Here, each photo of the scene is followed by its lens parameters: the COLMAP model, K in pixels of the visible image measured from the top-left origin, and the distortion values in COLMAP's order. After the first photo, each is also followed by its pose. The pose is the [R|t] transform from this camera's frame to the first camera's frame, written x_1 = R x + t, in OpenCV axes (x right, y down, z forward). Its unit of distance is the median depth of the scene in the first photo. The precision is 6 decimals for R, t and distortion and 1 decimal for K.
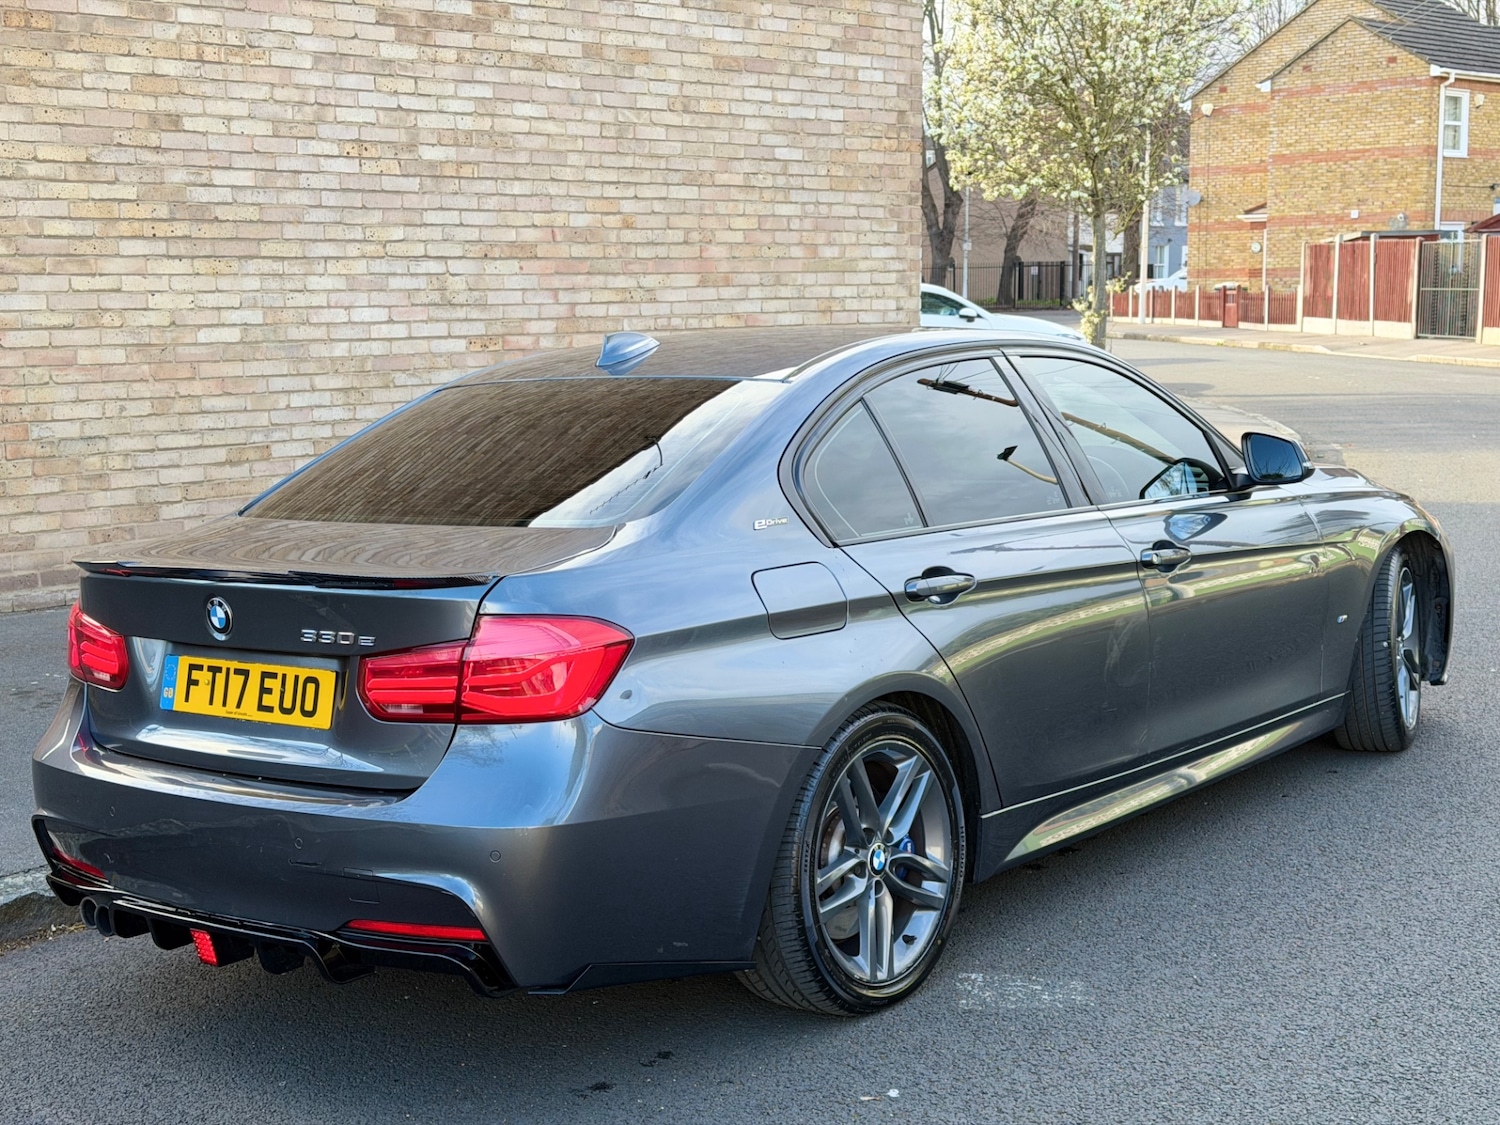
lens RADIAL K [[2065.5, 0, 755.4], [0, 2065.5, 559.7], [0, 0, 1]] dist [0.221121, -0.475990]
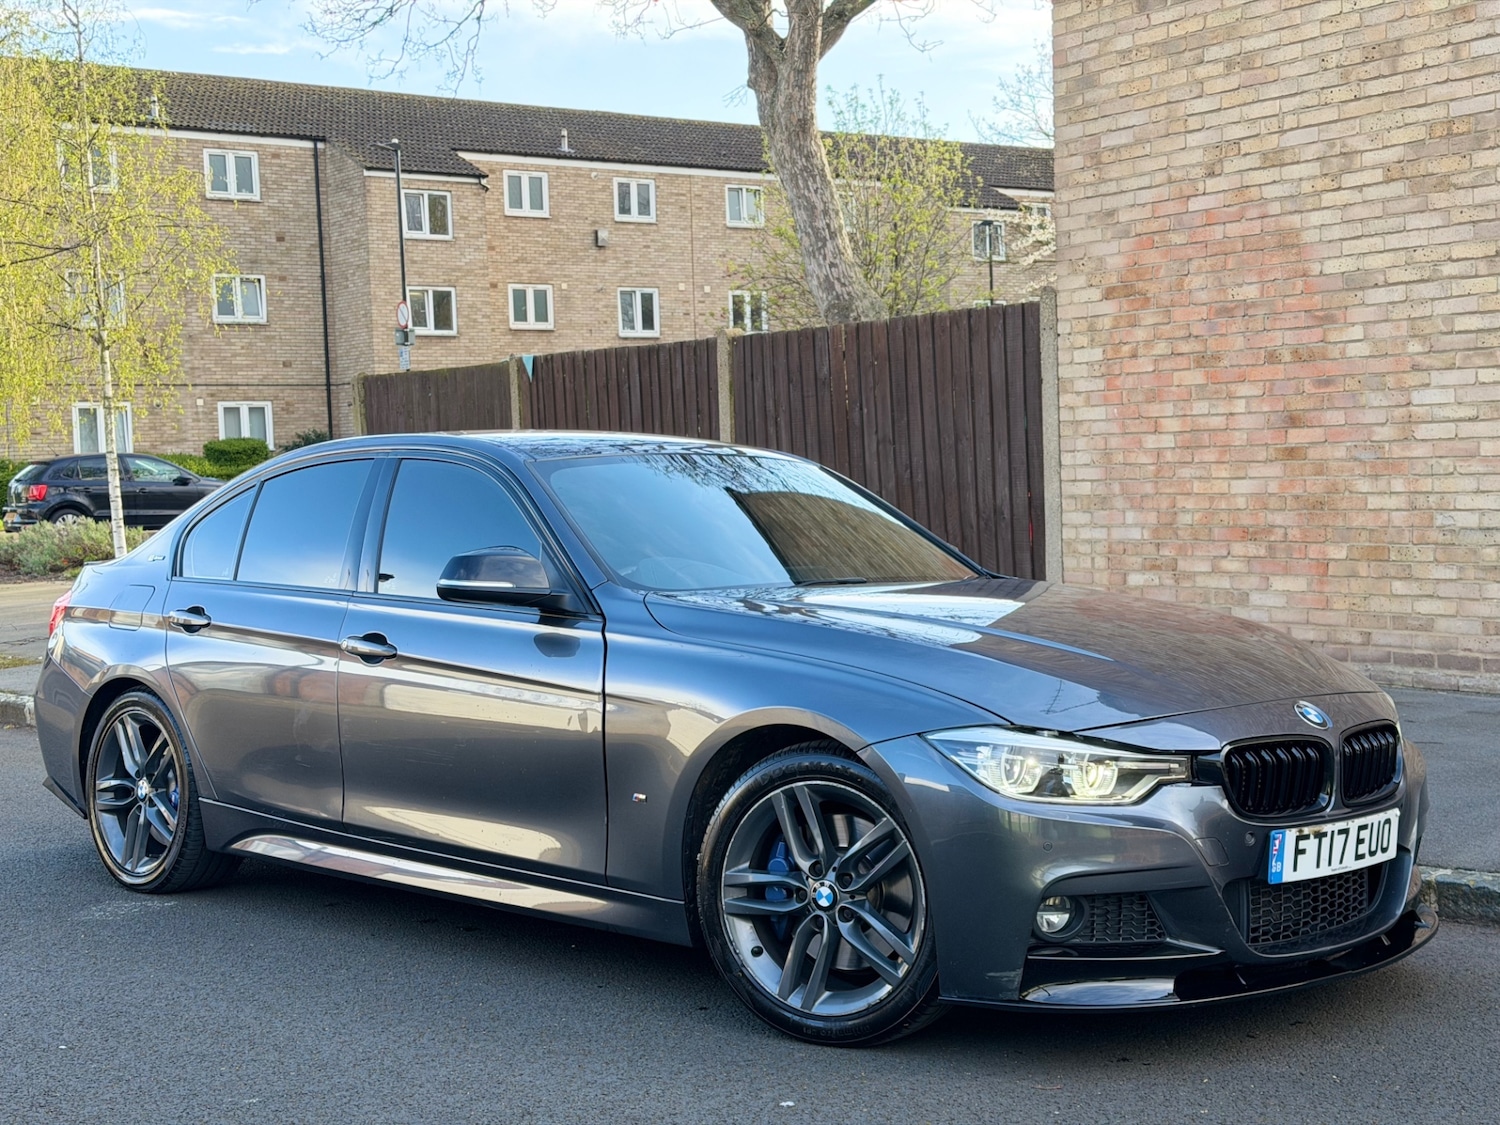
lens RADIAL K [[2069.8, 0, 746.3], [0, 2069.8, 573.8], [0, 0, 1]] dist [0.212266, -0.467662]
pose [[-0.115519, 0.072435, -0.990661, 0.655013], [-0.099696, 0.991456, 0.084119, -0.078145], [0.988289, 0.108483, -0.107311, 0.691556]]
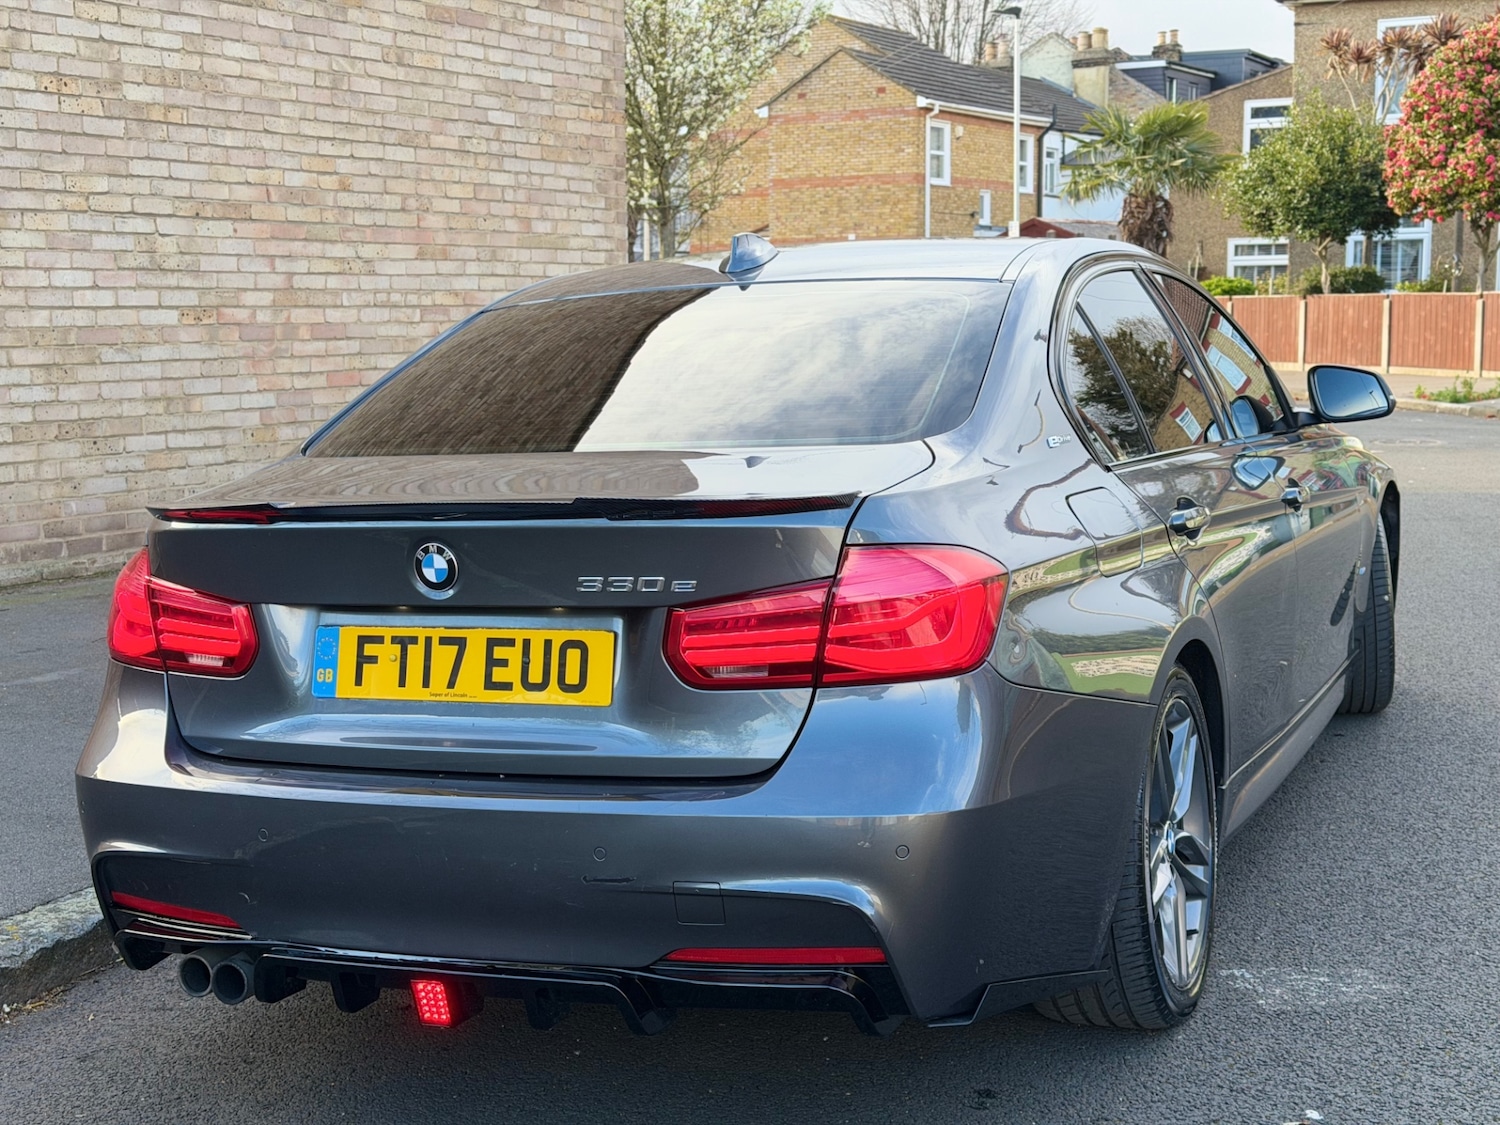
lens RADIAL K [[2065.5, 0, 755.4], [0, 2065.5, 559.7], [0, 0, 1]] dist [0.221121, -0.475990]
pose [[0.965605, -0.029062, 0.258385, -0.141074], [0.032671, 0.999419, -0.009683, 0.014720], [-0.257954, 0.017791, 0.965993, 0.098688]]
